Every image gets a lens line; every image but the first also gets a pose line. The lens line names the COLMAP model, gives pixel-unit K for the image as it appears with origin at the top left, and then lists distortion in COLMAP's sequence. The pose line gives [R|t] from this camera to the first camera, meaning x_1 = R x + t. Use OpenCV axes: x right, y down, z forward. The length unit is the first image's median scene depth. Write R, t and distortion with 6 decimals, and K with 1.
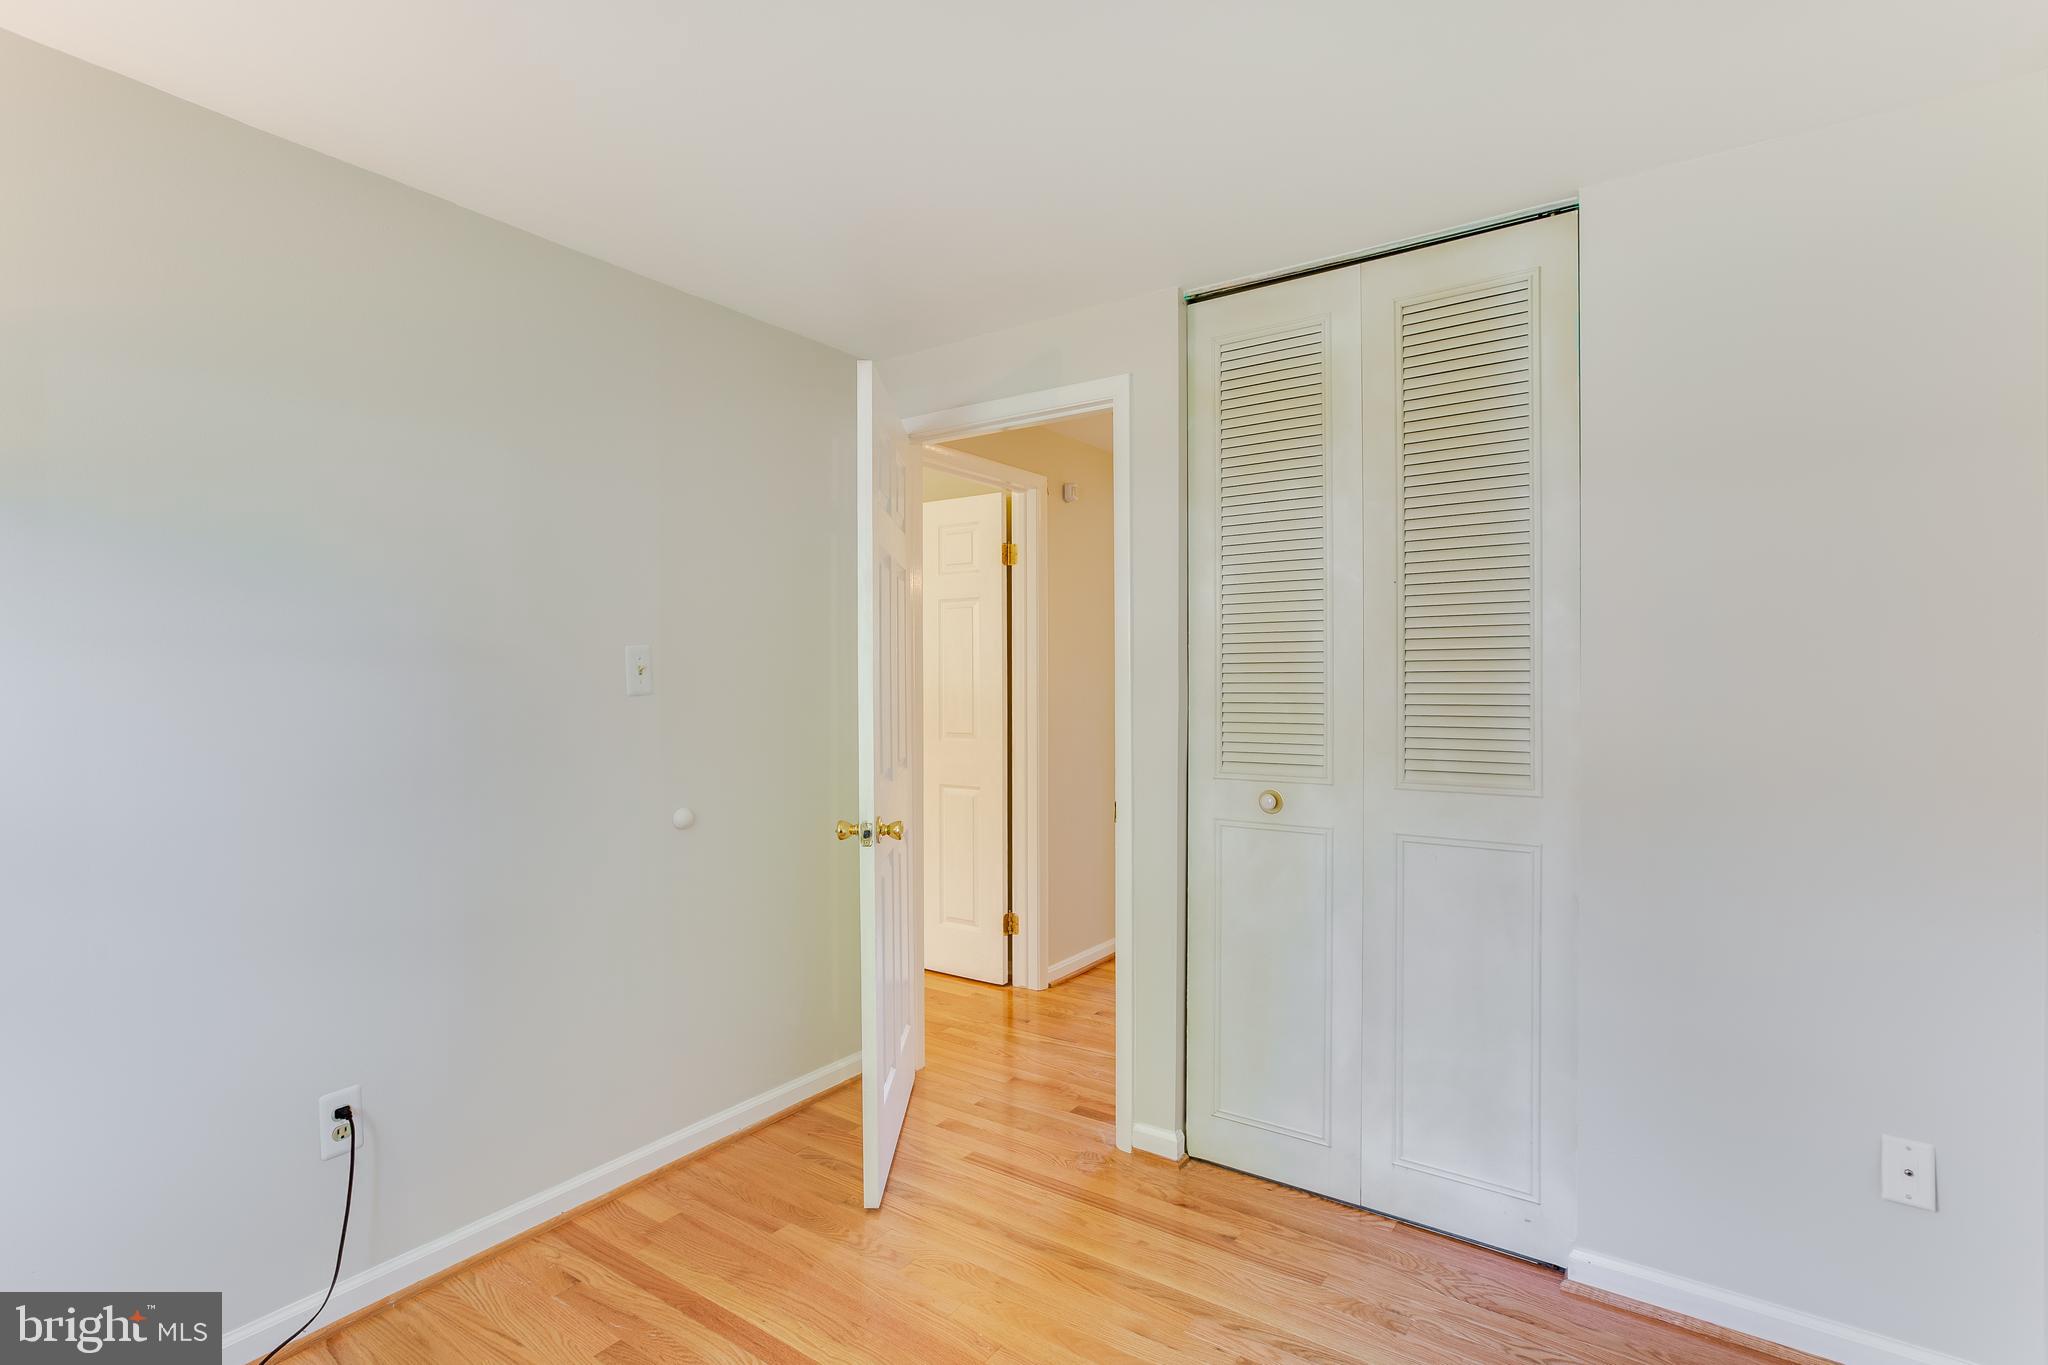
lens RADIAL K [[972.7, 0, 974.0], [0, 972.7, 672.3], [0, 0, 1]] dist [-0.018311, 0.000793]
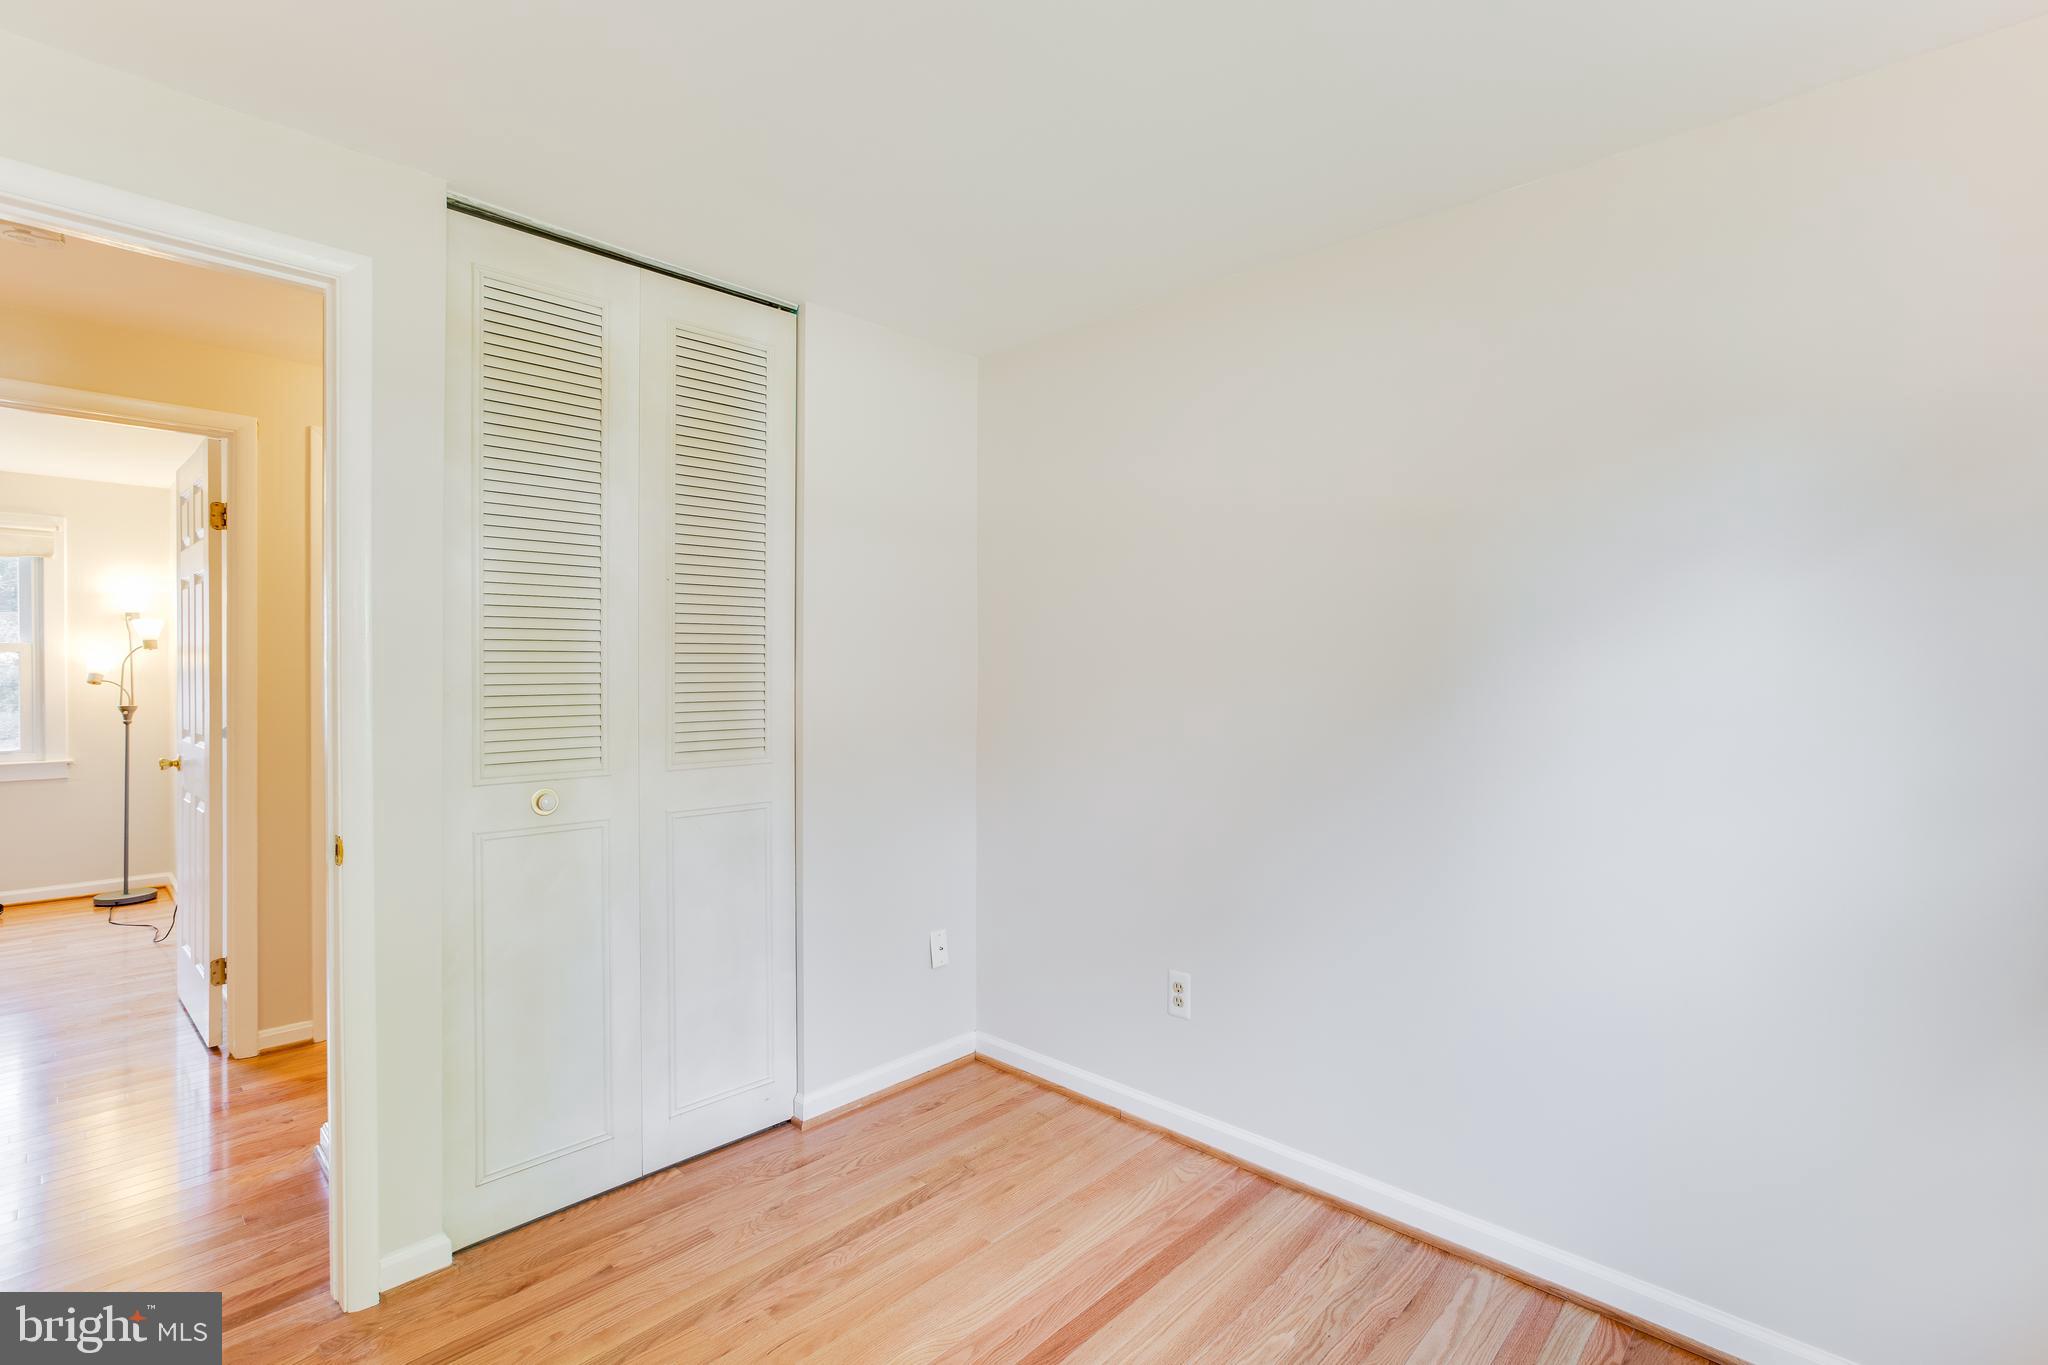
lens RADIAL K [[963.2, 0, 1047.4], [0, 963.2, 670.8], [0, 0, 1]] dist [-0.032029, 0.018532]
pose [[0.101420, 0.001027, 0.994843, -0.583752], [-0.006443, 0.999979, -0.000376, 0.006081], [-0.994823, -0.006372, 0.101425, 0.470725]]
